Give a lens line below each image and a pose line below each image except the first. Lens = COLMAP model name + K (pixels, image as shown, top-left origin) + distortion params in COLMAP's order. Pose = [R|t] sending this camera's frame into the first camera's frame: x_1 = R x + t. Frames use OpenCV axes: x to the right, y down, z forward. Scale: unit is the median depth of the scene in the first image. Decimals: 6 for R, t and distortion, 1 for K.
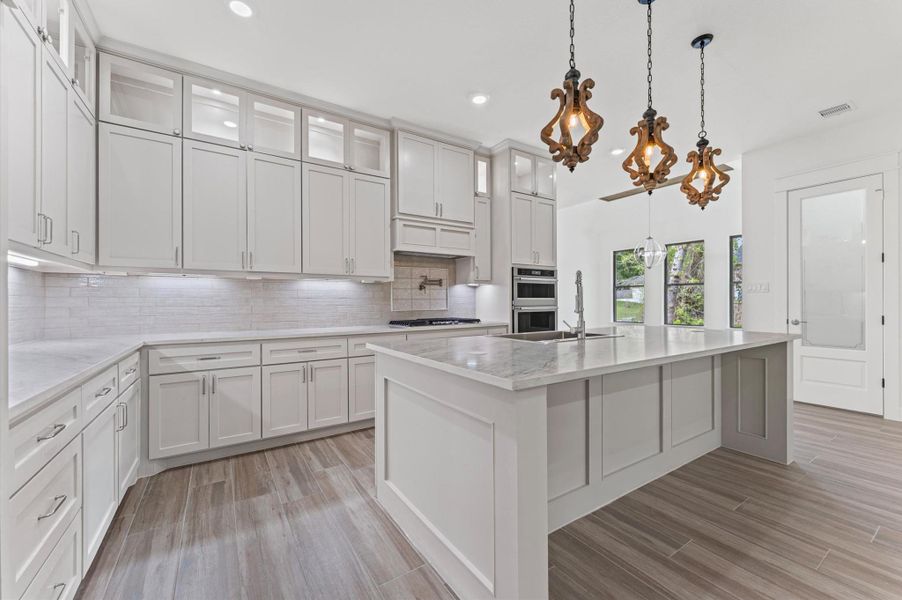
lens RADIAL K [[360.6, 0, 447.9], [0, 360.6, 302.5], [0, 0, 1]] dist [0.000364, 0.000265]
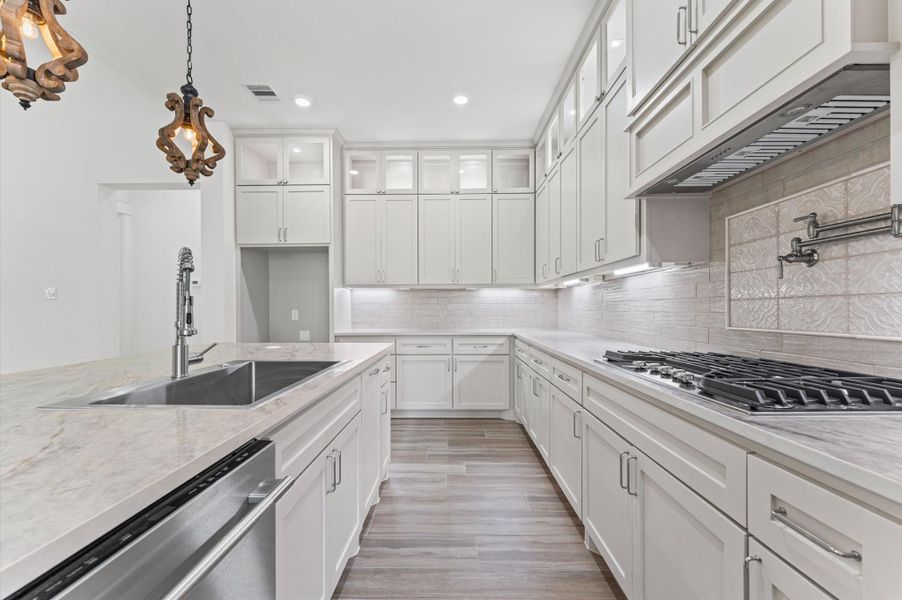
lens RADIAL K [[360.6, 0, 446.8], [0, 360.6, 311.5], [0, 0, 1]] dist [0.000364, 0.000265]
pose [[-0.550148, 0.014541, -0.834941, 0.369661], [0.007034, 0.999894, 0.012778, -0.002404], [0.835038, 0.001157, -0.550192, 0.997140]]
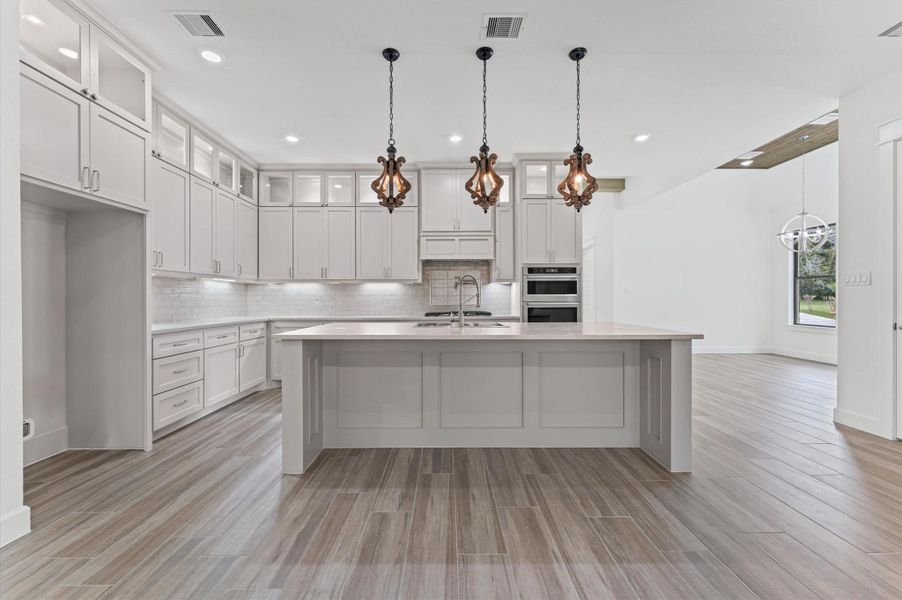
lens RADIAL K [[360.6, 0, 445.2], [0, 360.6, 299.4], [0, 0, 1]] dist [0.000364, 0.000265]
pose [[0.839429, 0.003336, -0.543459, 0.621858], [-0.001680, 0.999992, 0.003543, -0.001046], [0.543467, -0.002061, 0.839428, -0.069290]]
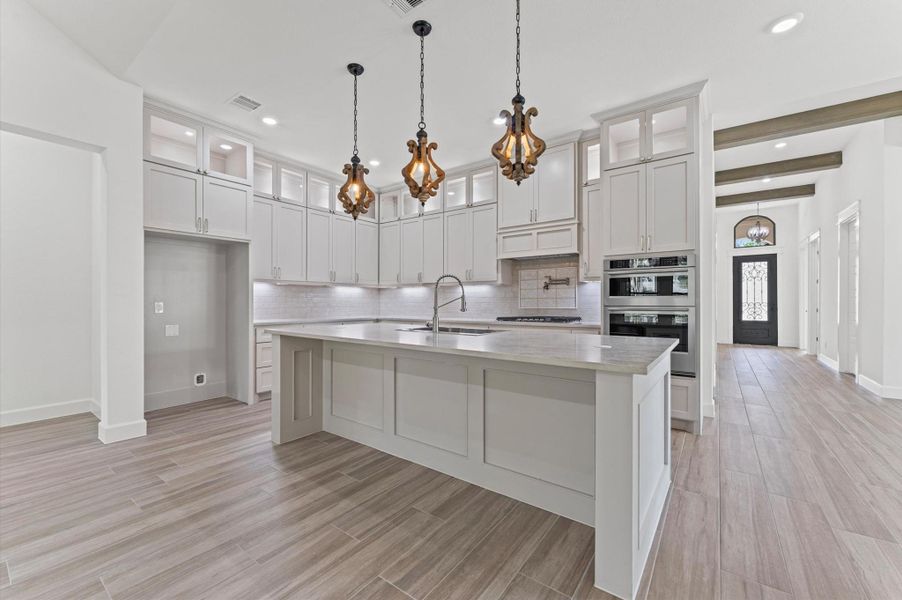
lens RADIAL K [[360.6, 0, 445.2], [0, 360.6, 303.8], [0, 0, 1]] dist [0.000364, 0.000265]
pose [[0.344986, 0.010741, -0.938546, 0.905065], [-0.002579, 0.999942, 0.010495, -0.002928], [0.938604, -0.001200, 0.344994, 0.376833]]
